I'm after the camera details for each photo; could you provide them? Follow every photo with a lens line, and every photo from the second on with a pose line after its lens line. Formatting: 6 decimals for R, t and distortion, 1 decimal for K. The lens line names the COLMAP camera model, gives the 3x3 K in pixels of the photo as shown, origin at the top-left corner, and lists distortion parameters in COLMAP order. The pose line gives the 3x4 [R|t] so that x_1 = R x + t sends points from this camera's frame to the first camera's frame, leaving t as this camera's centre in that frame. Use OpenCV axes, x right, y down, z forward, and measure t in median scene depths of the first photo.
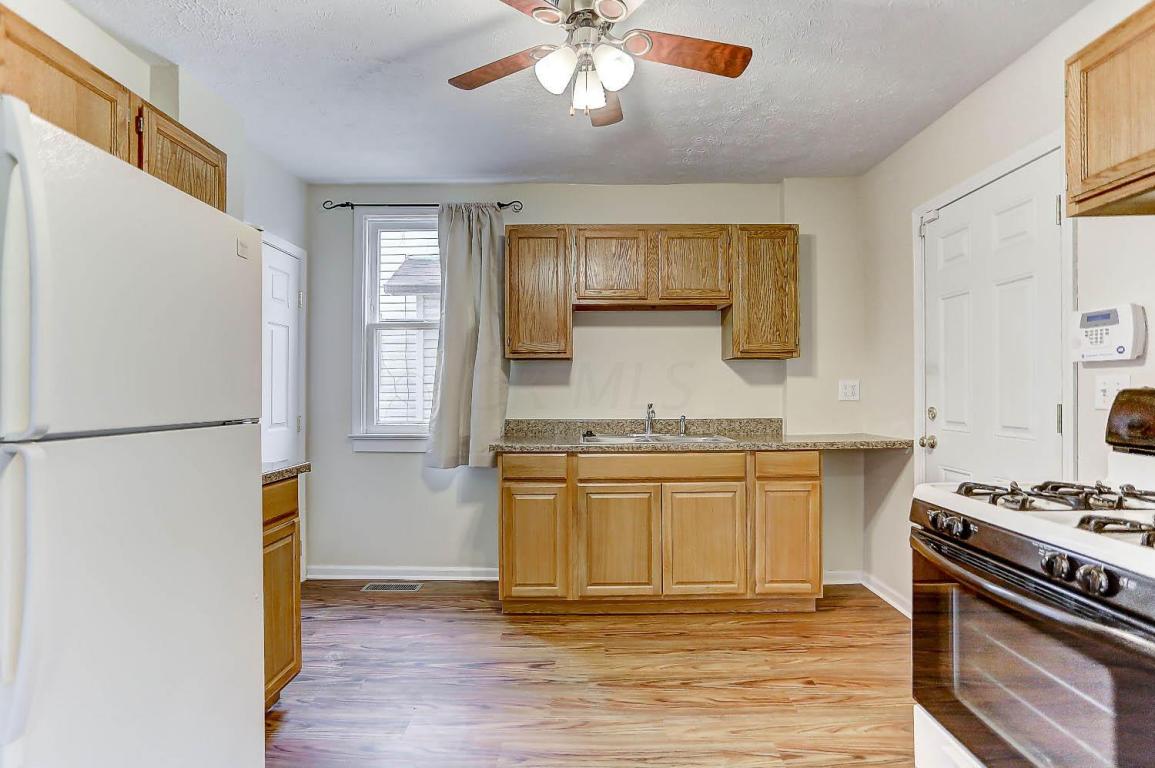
lens RADIAL K [[591.4, 0, 569.1], [0, 591.4, 384.3], [0, 0, 1]] dist [-0.089284, 0.057960]
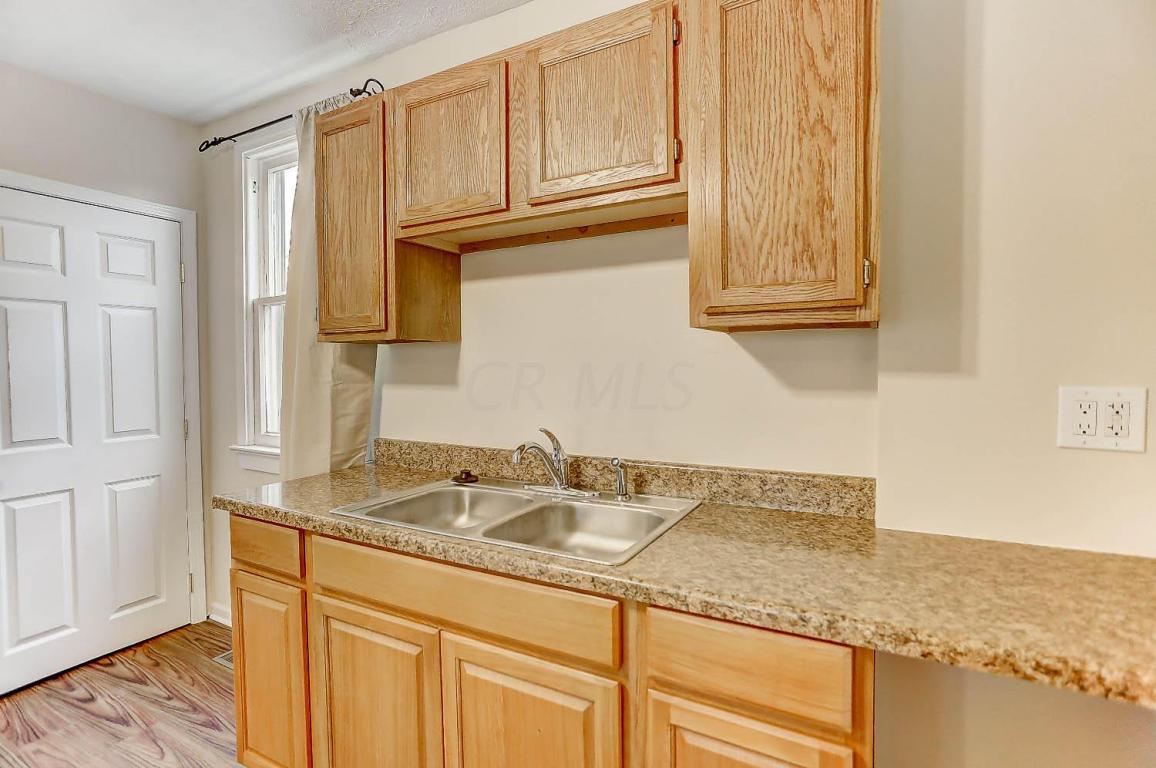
lens RADIAL K [[575.8, 0, 561.6], [0, 575.8, 376.4], [0, 0, 1]] dist [-0.061590, 0.034354]
pose [[0.872798, 0.006297, -0.488041, 0.376702], [0.012691, 0.999286, 0.035589, -0.026514], [0.487917, -0.037256, 0.872095, 0.594991]]
